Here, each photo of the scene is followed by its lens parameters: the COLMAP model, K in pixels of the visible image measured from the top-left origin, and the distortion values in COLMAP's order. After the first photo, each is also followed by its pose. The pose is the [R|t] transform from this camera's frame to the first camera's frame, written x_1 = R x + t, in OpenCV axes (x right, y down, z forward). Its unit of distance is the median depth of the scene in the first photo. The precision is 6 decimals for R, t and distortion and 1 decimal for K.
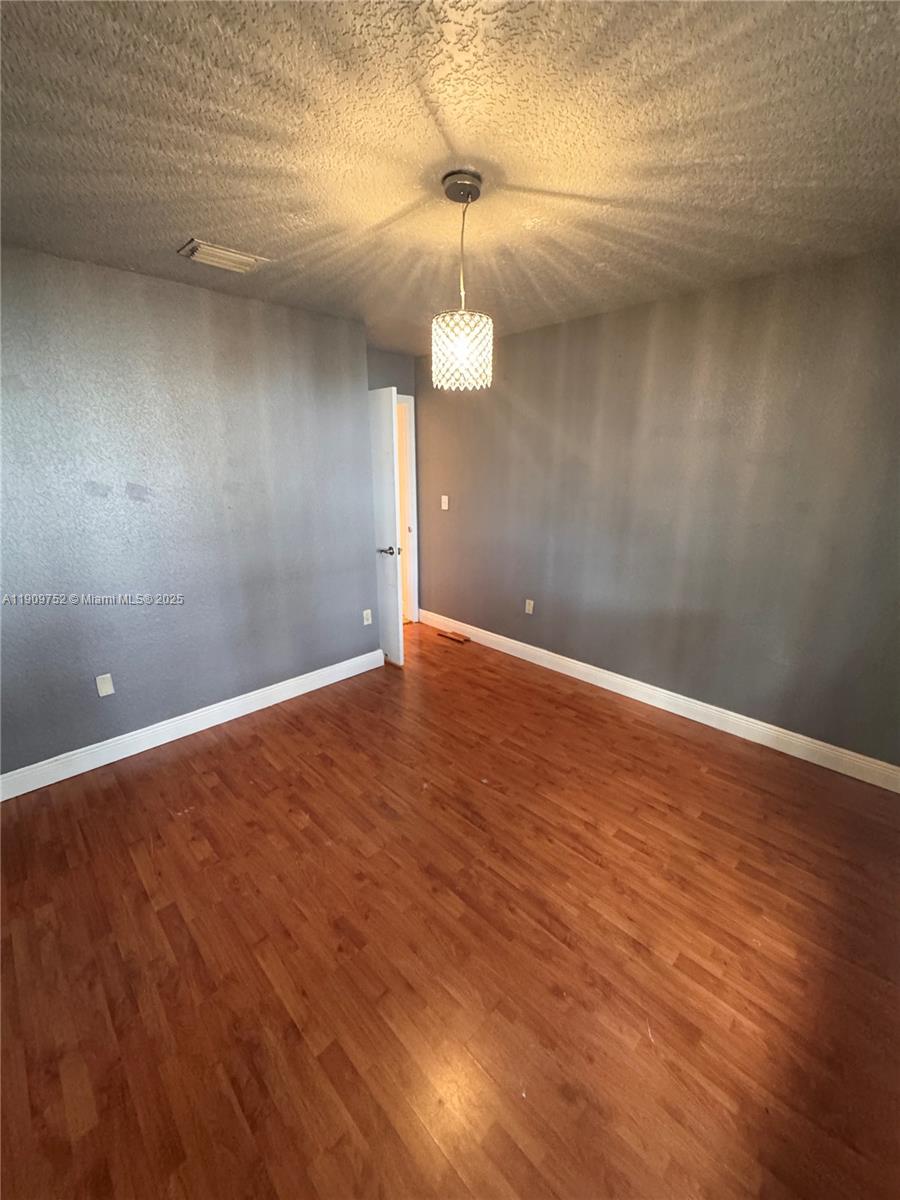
lens RADIAL K [[481.9, 0, 452.0], [0, 481.9, 596.4], [0, 0, 1]] dist [0.000044, -0.000176]
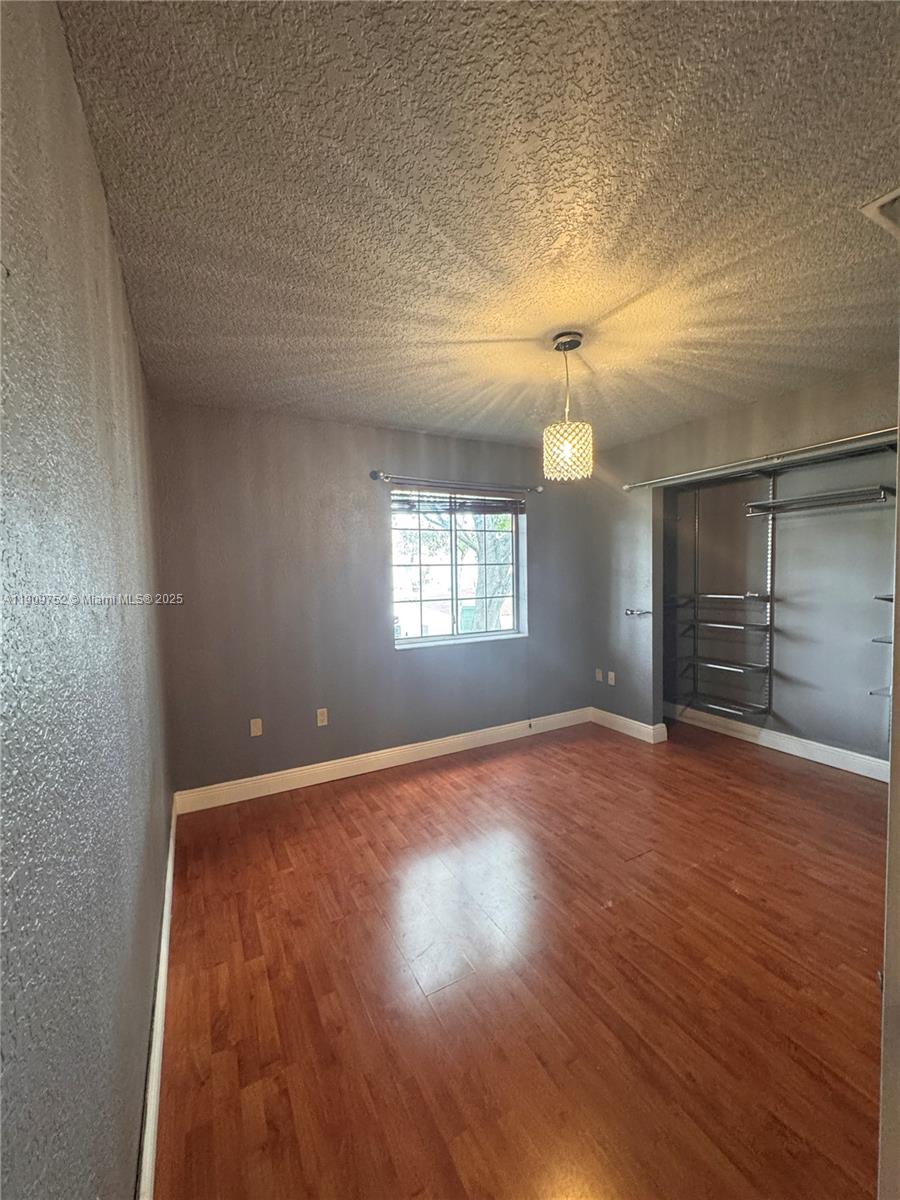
lens RADIAL K [[481.9, 0, 452.0], [0, 481.9, 596.4], [0, 0, 1]] dist [0.000044, -0.000176]
pose [[-0.959704, 0.006017, 0.280948, -0.040762], [0.099848, 0.941834, 0.320903, -0.542377], [-0.262675, 0.336024, -0.904483, 2.199084]]
